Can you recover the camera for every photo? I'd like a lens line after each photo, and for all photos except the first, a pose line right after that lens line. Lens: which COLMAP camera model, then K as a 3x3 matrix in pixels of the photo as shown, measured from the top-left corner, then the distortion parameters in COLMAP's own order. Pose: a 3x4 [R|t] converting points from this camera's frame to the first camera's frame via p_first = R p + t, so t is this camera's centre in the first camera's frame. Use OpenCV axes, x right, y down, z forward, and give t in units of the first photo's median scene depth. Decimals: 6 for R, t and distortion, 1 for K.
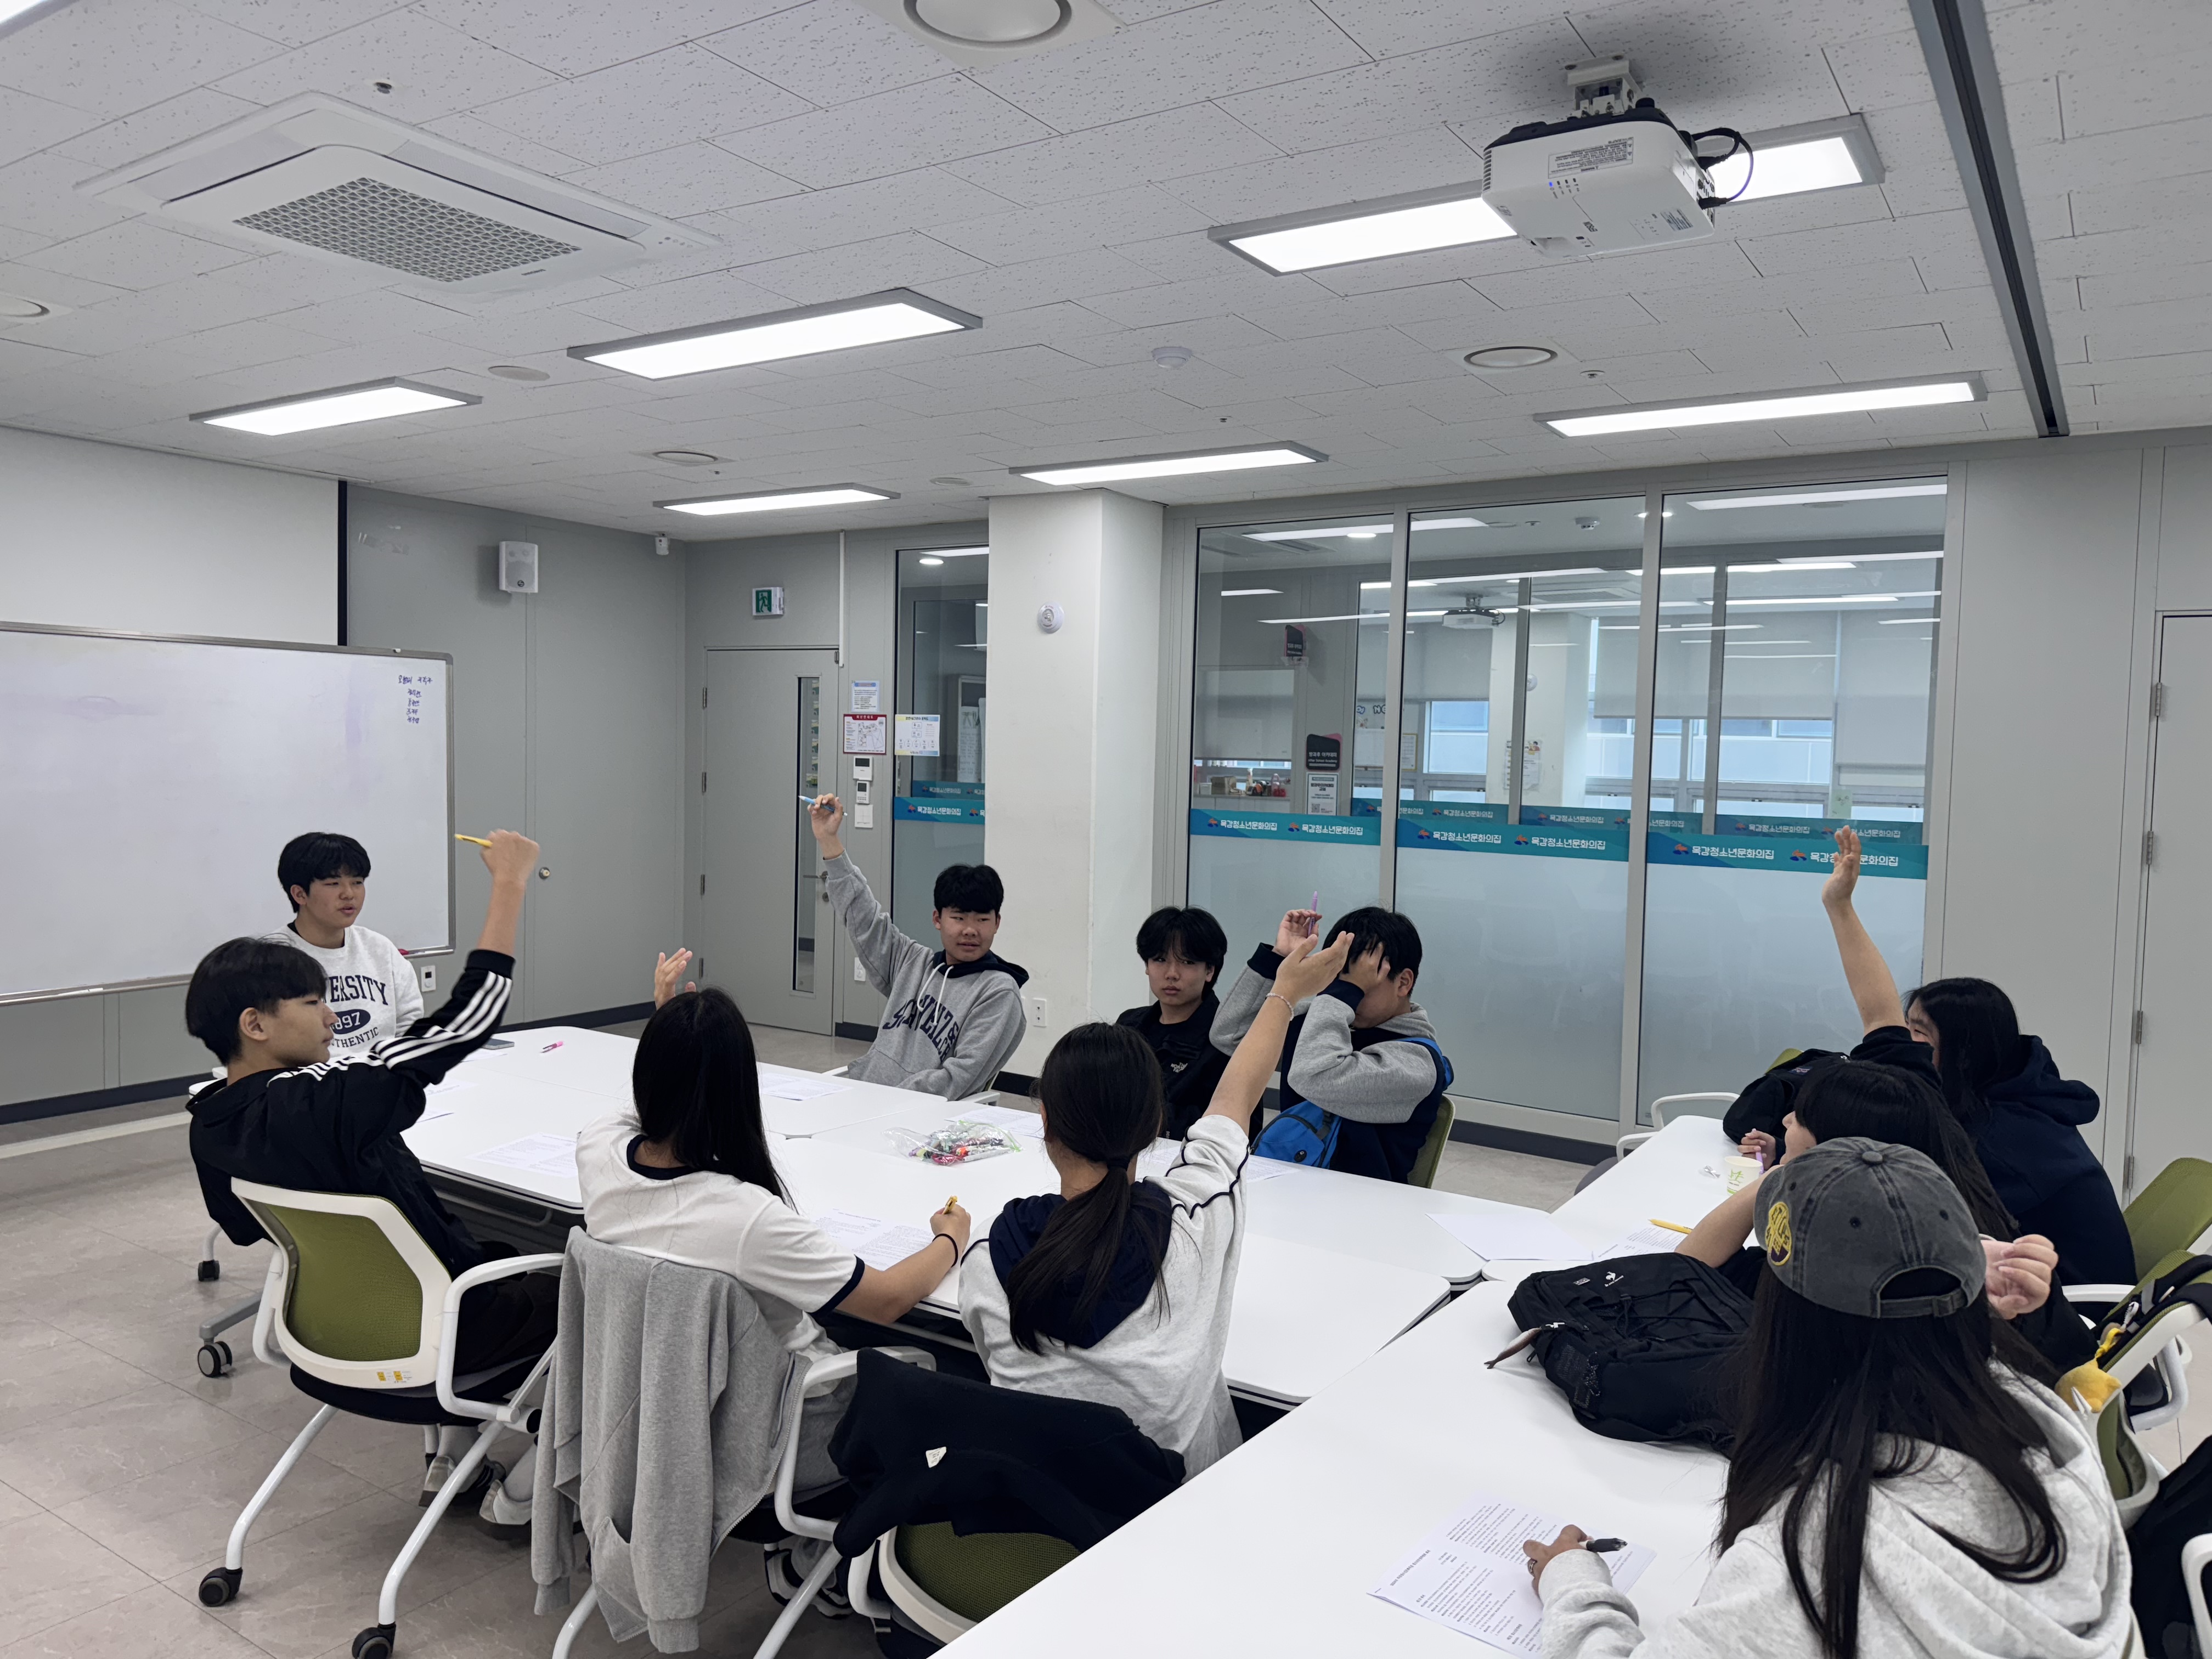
lens RADIAL K [[1553.2, 0, 1106.0], [0, 1553.2, 829.5], [0, 0, 1]] dist [0.082470, -0.078581]
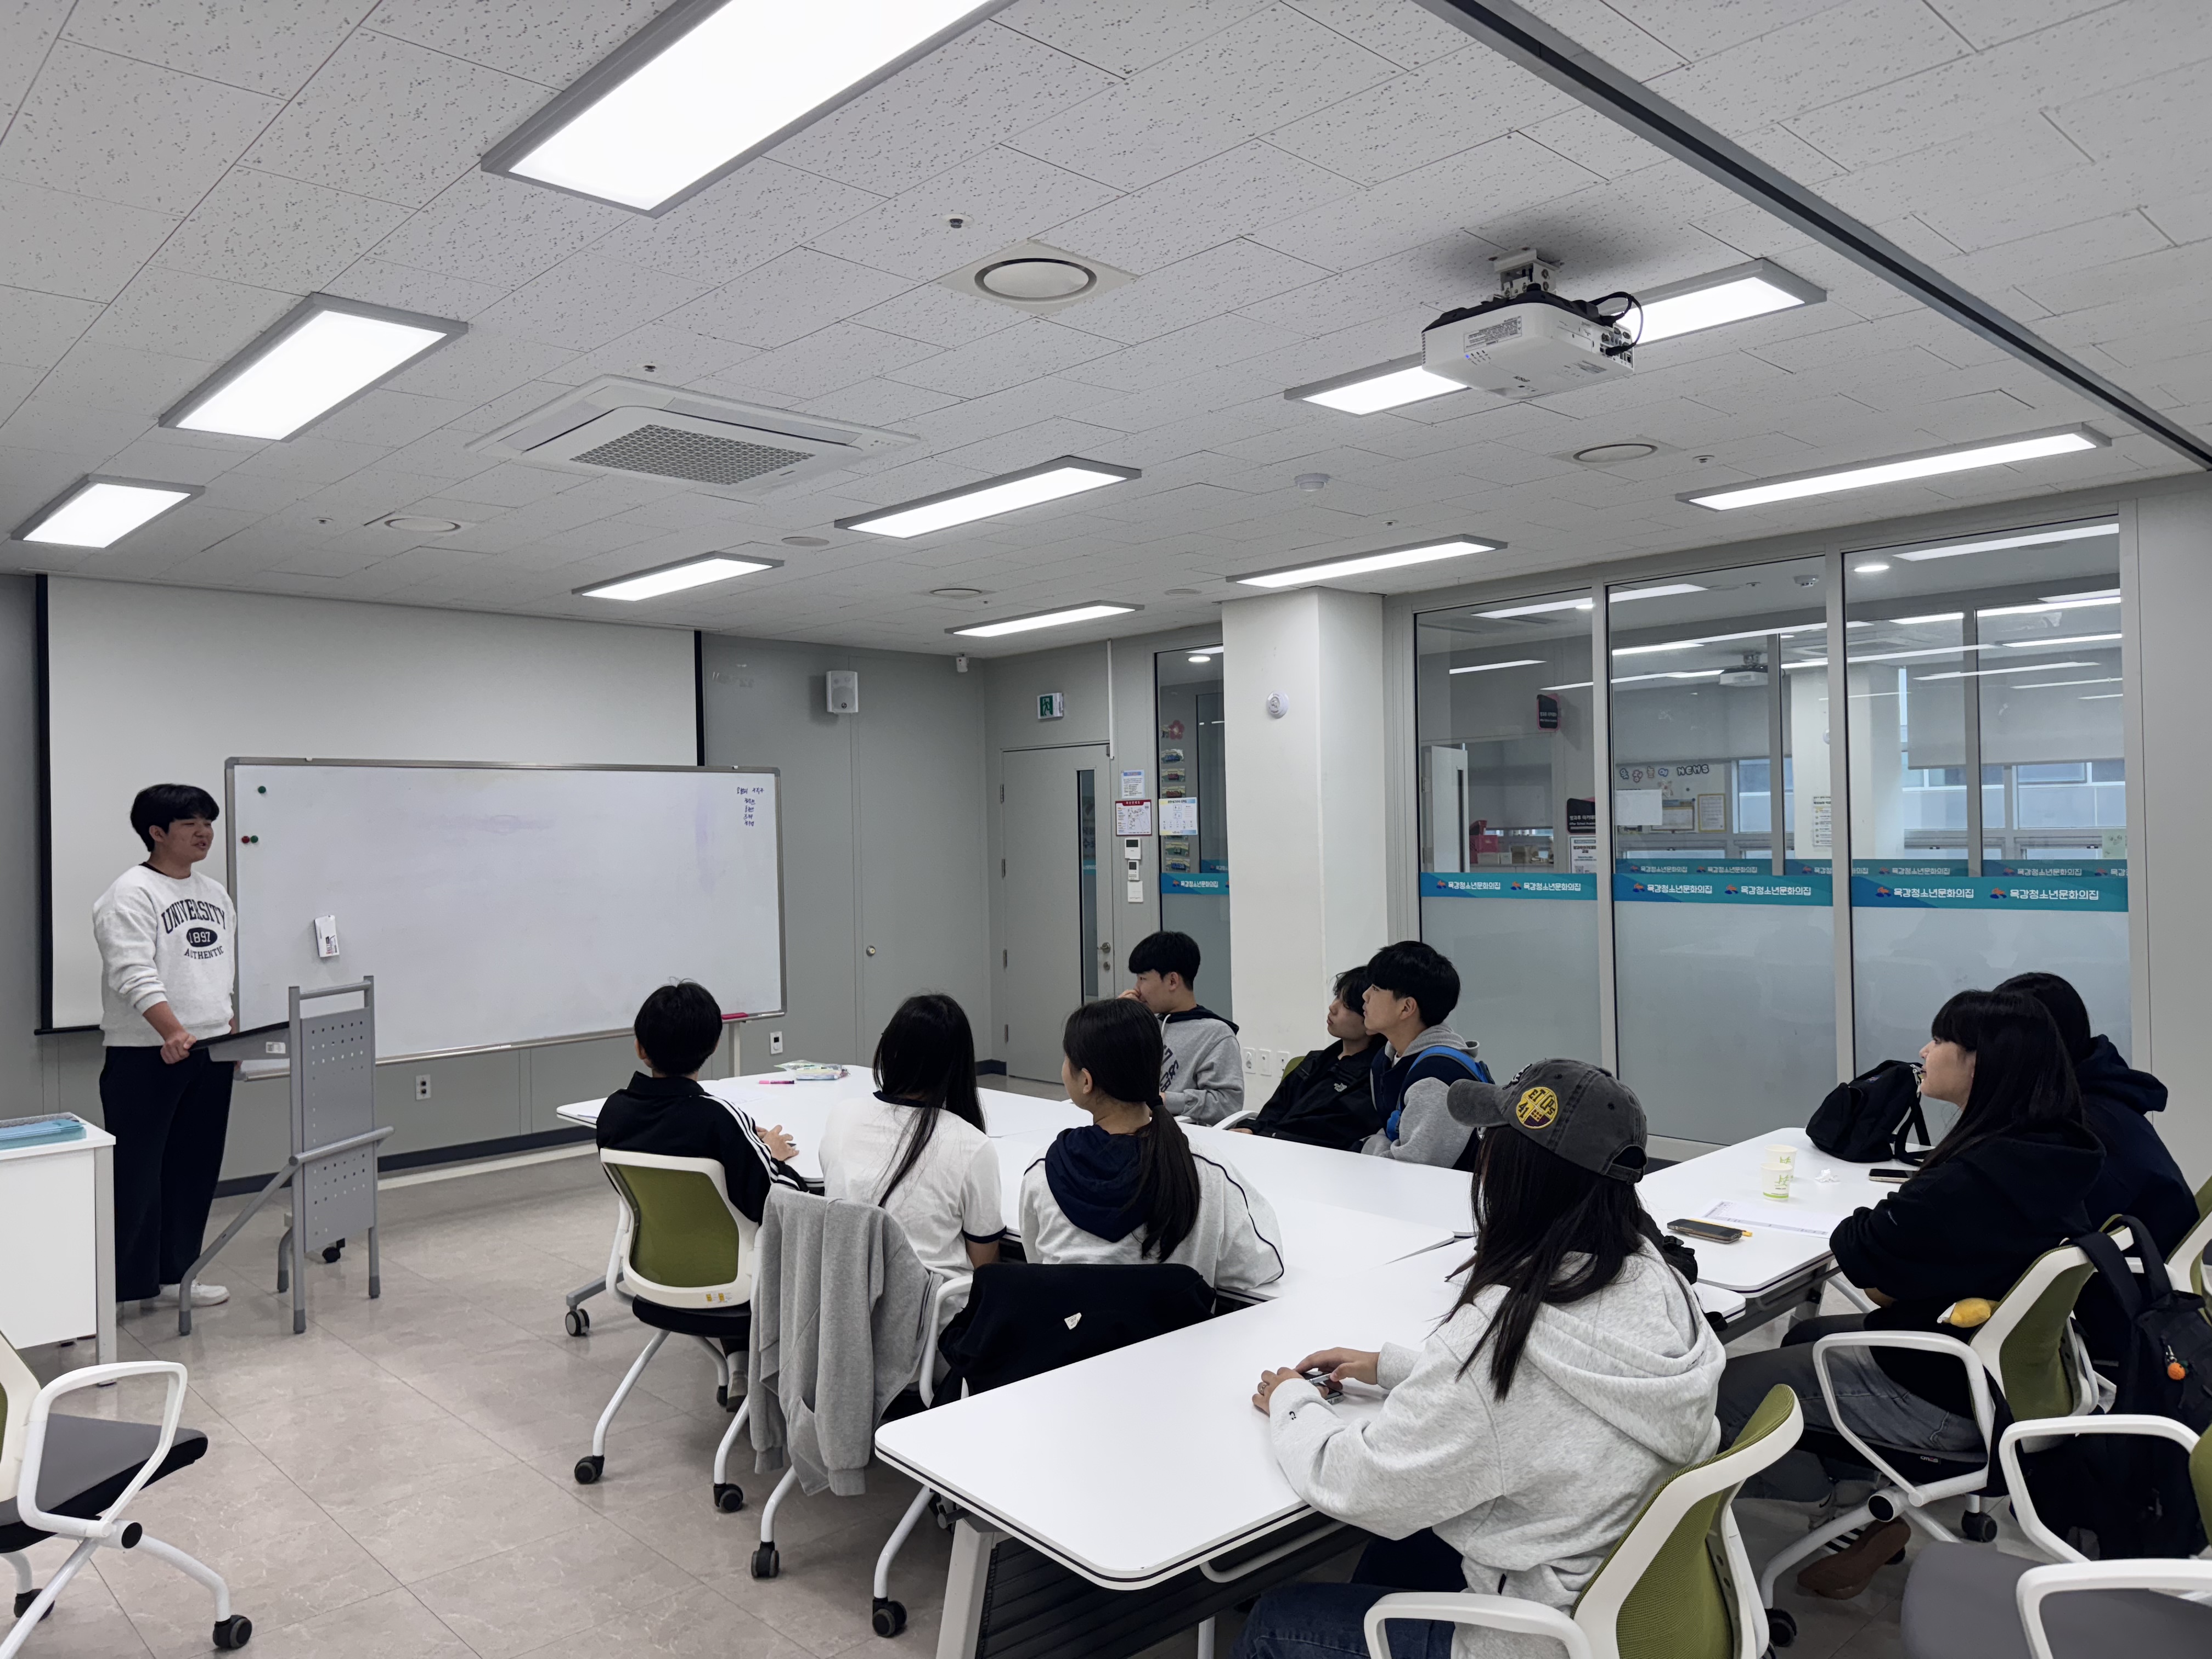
lens RADIAL K [[1568.2, 0, 1144.3], [0, 1568.2, 832.7], [0, 0, 1]] dist [0.261703, -0.477365]
pose [[0.975521, -0.045026, -0.215249, 0.120139], [0.033402, 0.997796, -0.057340, 0.017932], [0.217356, 0.048747, 0.974874, -0.129270]]
